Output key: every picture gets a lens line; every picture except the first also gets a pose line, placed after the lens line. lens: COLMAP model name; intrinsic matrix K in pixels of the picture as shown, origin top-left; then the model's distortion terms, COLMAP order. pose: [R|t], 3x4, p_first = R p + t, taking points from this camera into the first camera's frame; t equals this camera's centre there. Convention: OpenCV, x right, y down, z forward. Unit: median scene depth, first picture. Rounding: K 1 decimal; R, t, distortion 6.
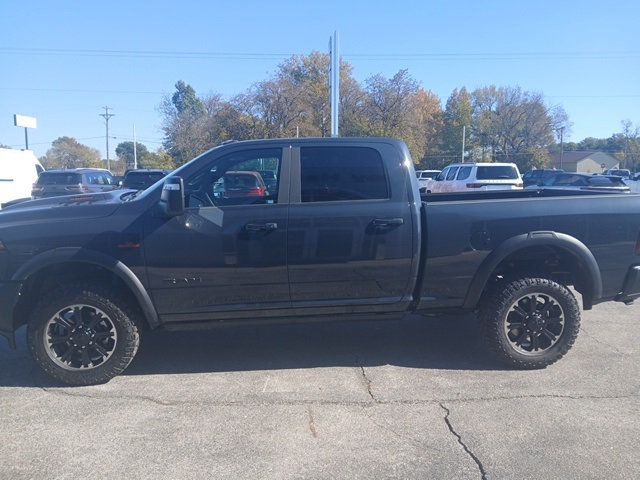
lens RADIAL K [[495.3, 0, 320.0], [0, 495.3, 240.0], [0, 0, 1]] dist [0.049018, -0.107489]
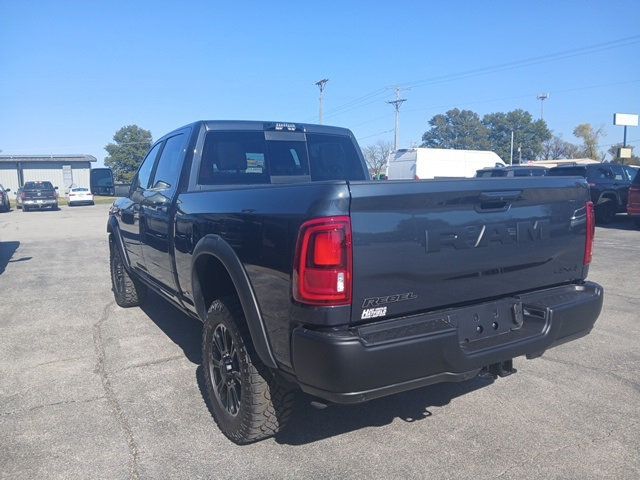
lens RADIAL K [[495.3, 0, 320.0], [0, 495.3, 240.0], [0, 0, 1]] dist [0.049018, -0.107489]
pose [[0.423590, 0.101716, -0.900125, 1.229984], [-0.100769, 0.992799, 0.064768, -0.082114], [0.900232, 0.063270, 0.430790, 0.906446]]
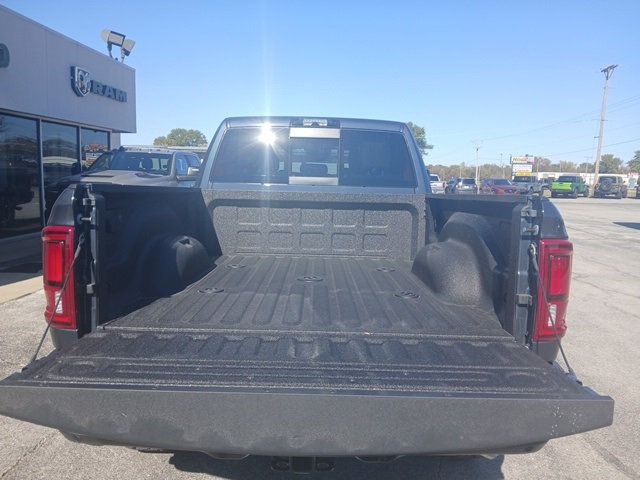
lens RADIAL K [[495.3, 0, 320.0], [0, 495.3, 240.0], [0, 0, 1]] dist [0.049018, -0.107489]
pose [[-0.096806, 0.126690, -0.987207, 1.190397], [-0.152943, 0.978192, 0.140531, -0.162956], [0.983482, 0.164591, -0.075319, 1.421583]]
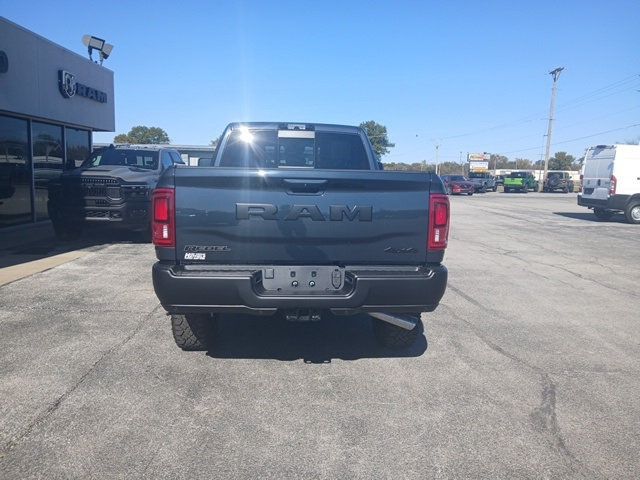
lens RADIAL K [[495.3, 0, 320.0], [0, 495.3, 240.0], [0, 0, 1]] dist [0.049018, -0.107489]
pose [[-0.025049, 0.131344, -0.991020, 1.573571], [-0.149571, 0.979680, 0.133622, -0.138948], [0.988434, 0.151575, -0.004895, 1.415901]]
